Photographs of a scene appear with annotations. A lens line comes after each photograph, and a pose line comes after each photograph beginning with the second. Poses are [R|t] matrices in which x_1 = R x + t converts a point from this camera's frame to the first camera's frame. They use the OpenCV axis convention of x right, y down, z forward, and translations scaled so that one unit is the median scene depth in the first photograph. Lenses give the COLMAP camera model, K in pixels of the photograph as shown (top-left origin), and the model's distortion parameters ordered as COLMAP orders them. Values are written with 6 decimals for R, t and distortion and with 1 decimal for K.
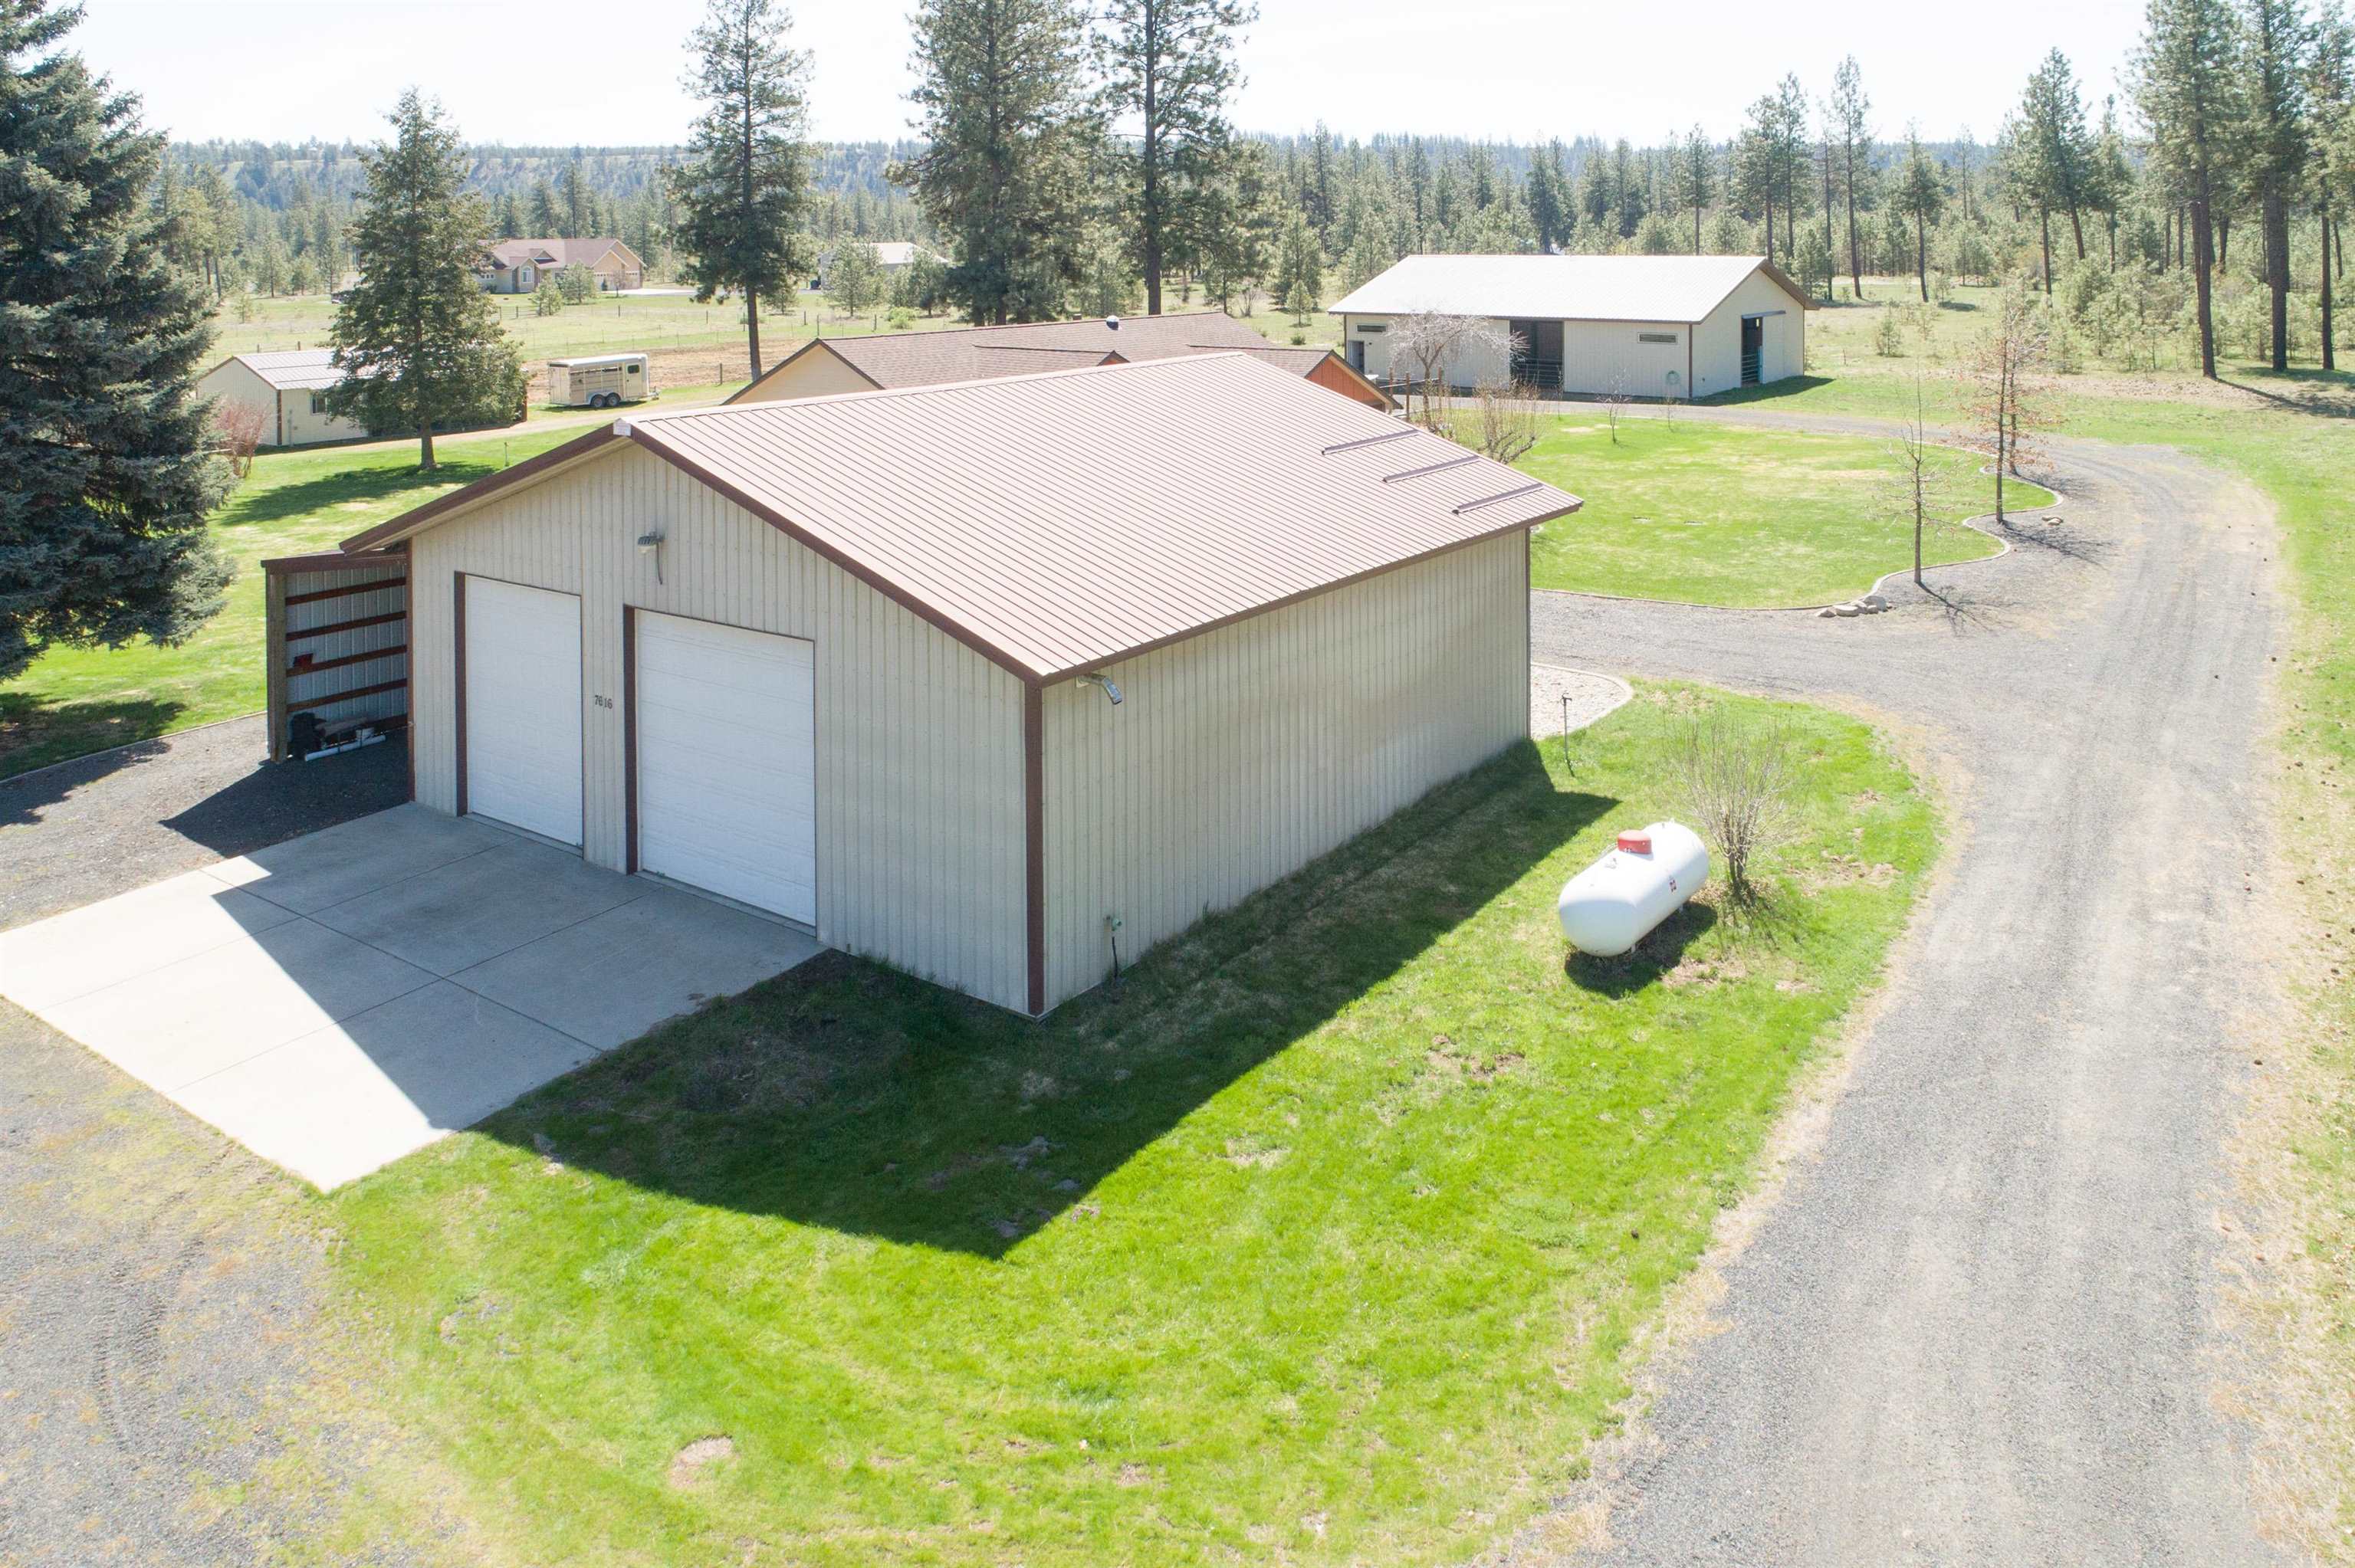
lens RADIAL K [[1683.4, 0, 1214.7], [0, 1683.4, 787.7], [0, 0, 1]] dist [-0.014718, 0.023040]
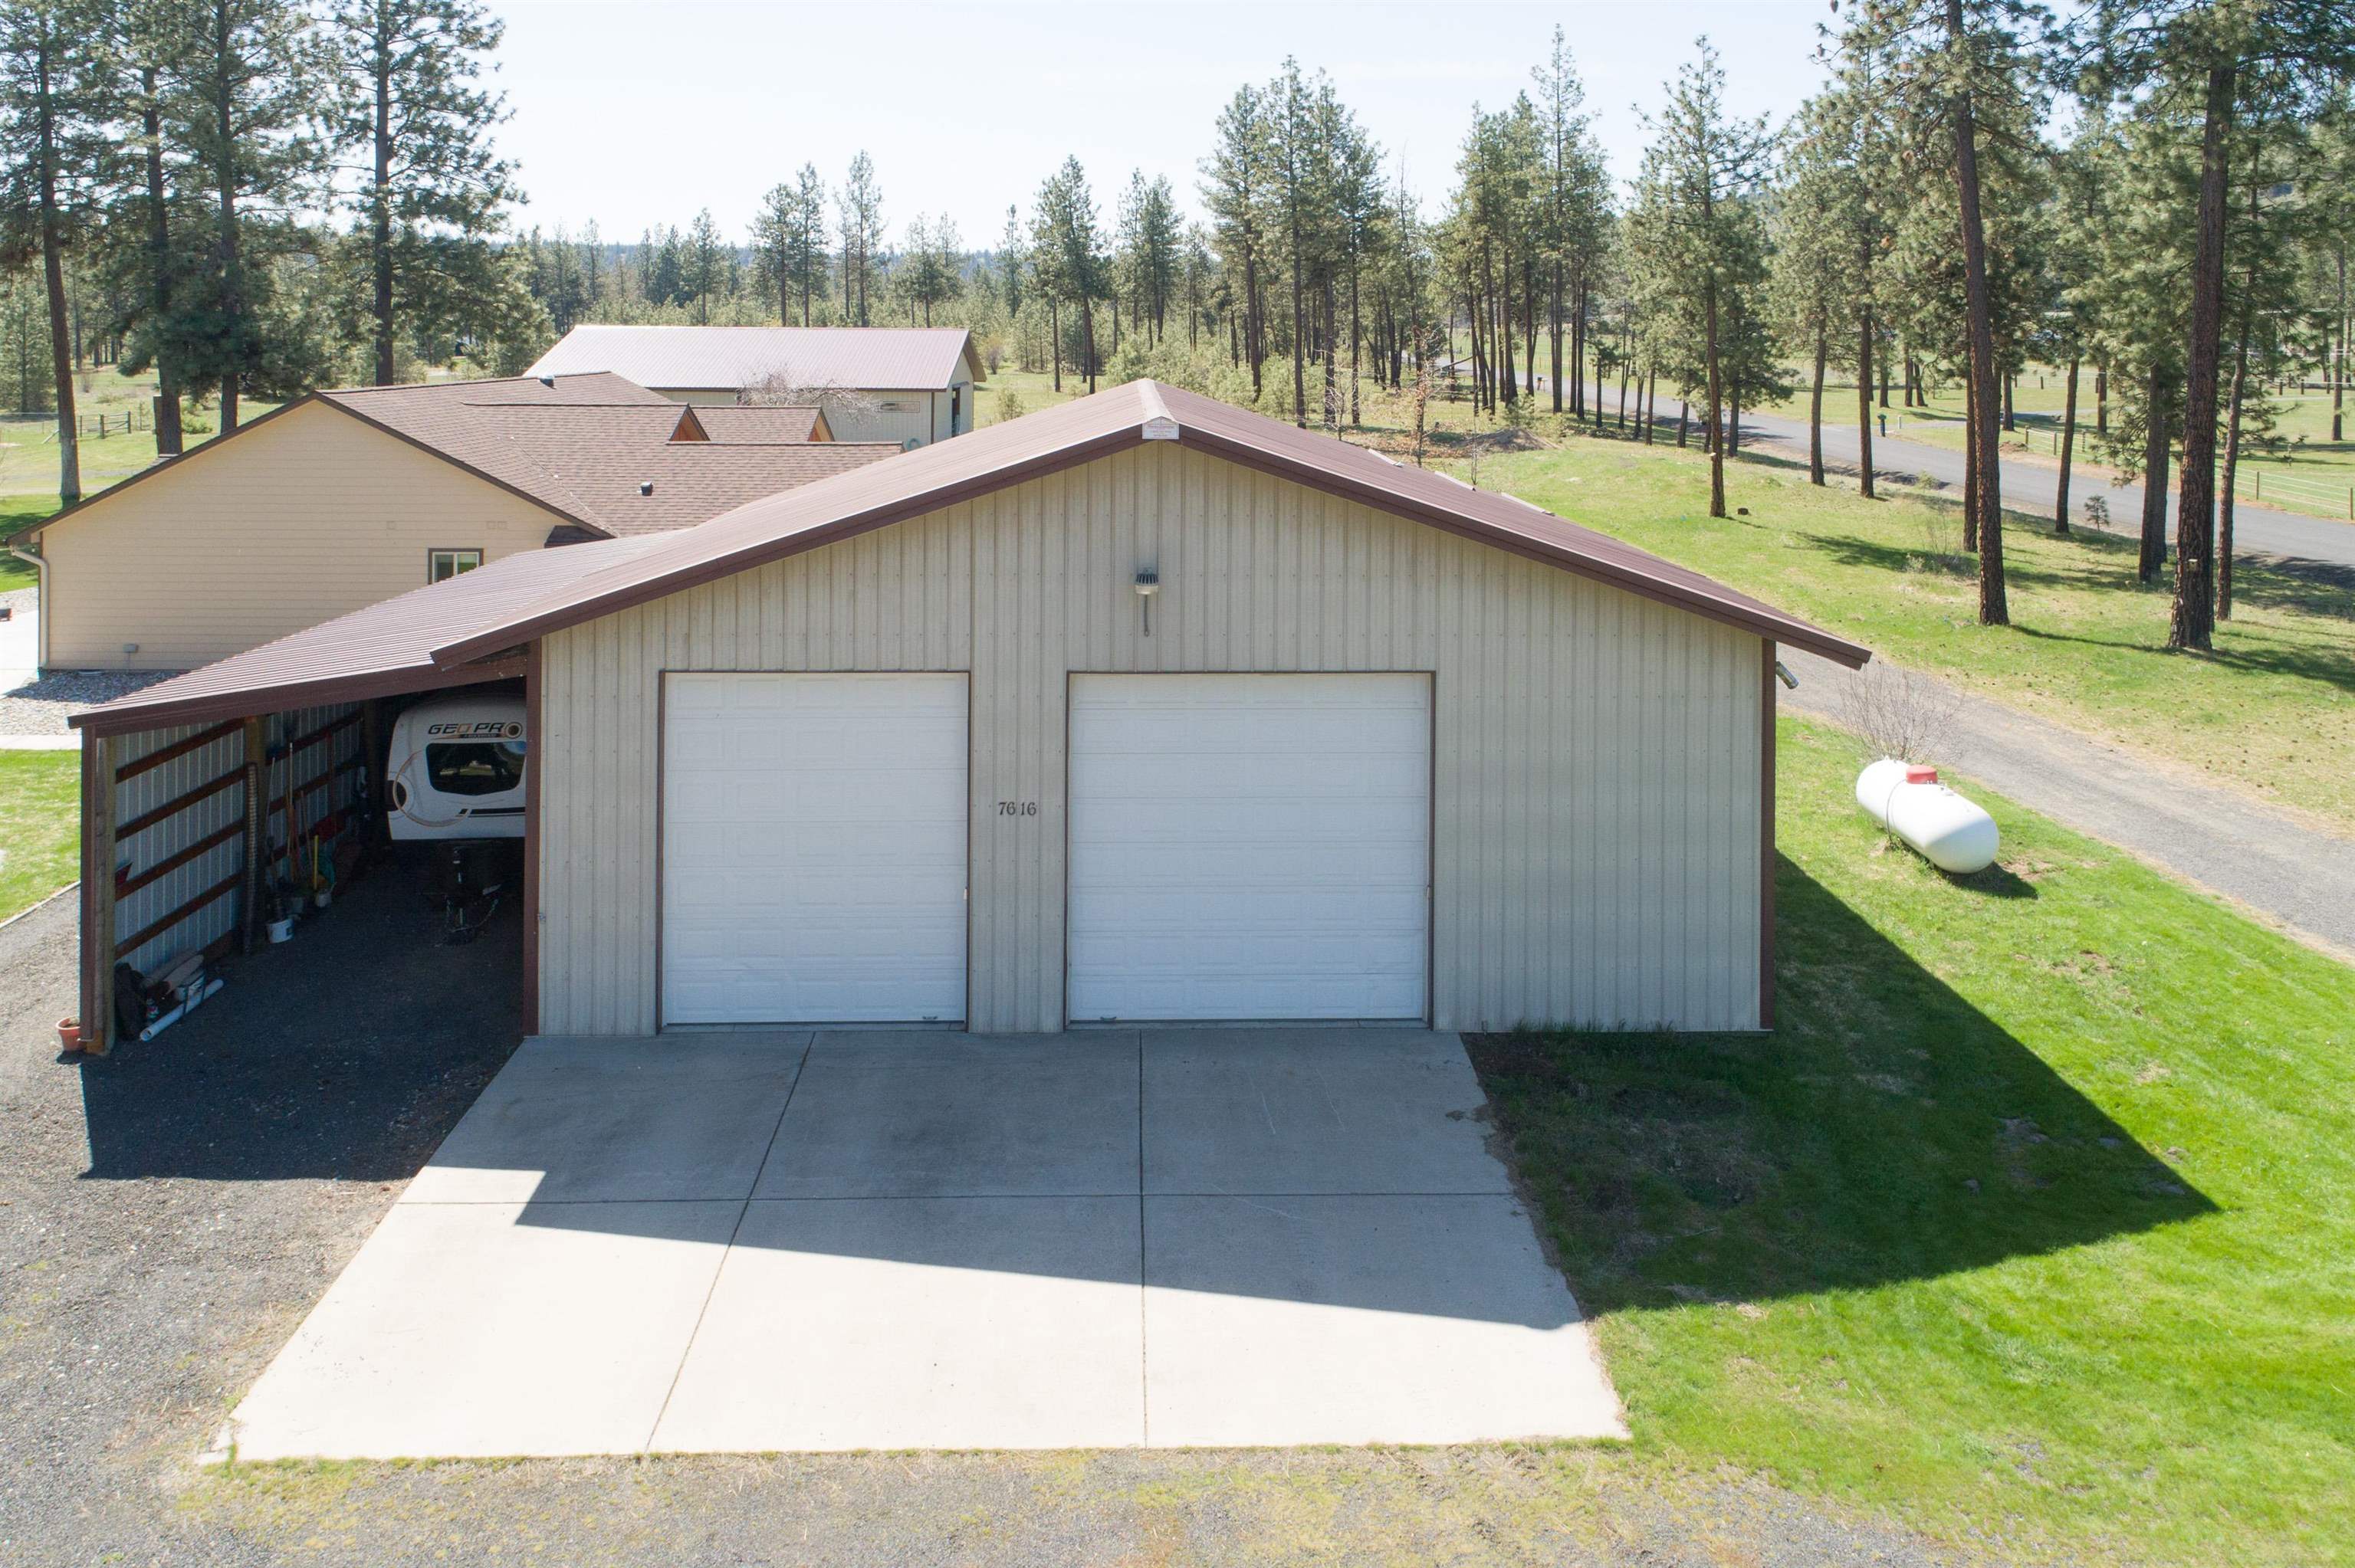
lens RADIAL K [[1683.4, 0, 1214.7], [0, 1683.4, 787.7], [0, 0, 1]] dist [-0.014718, 0.023040]
pose [[0.788188, -0.151773, 0.596426, -0.635673], [0.184312, 0.982846, 0.006533, -0.041894], [-0.587187, 0.104779, 0.802641, 0.300399]]
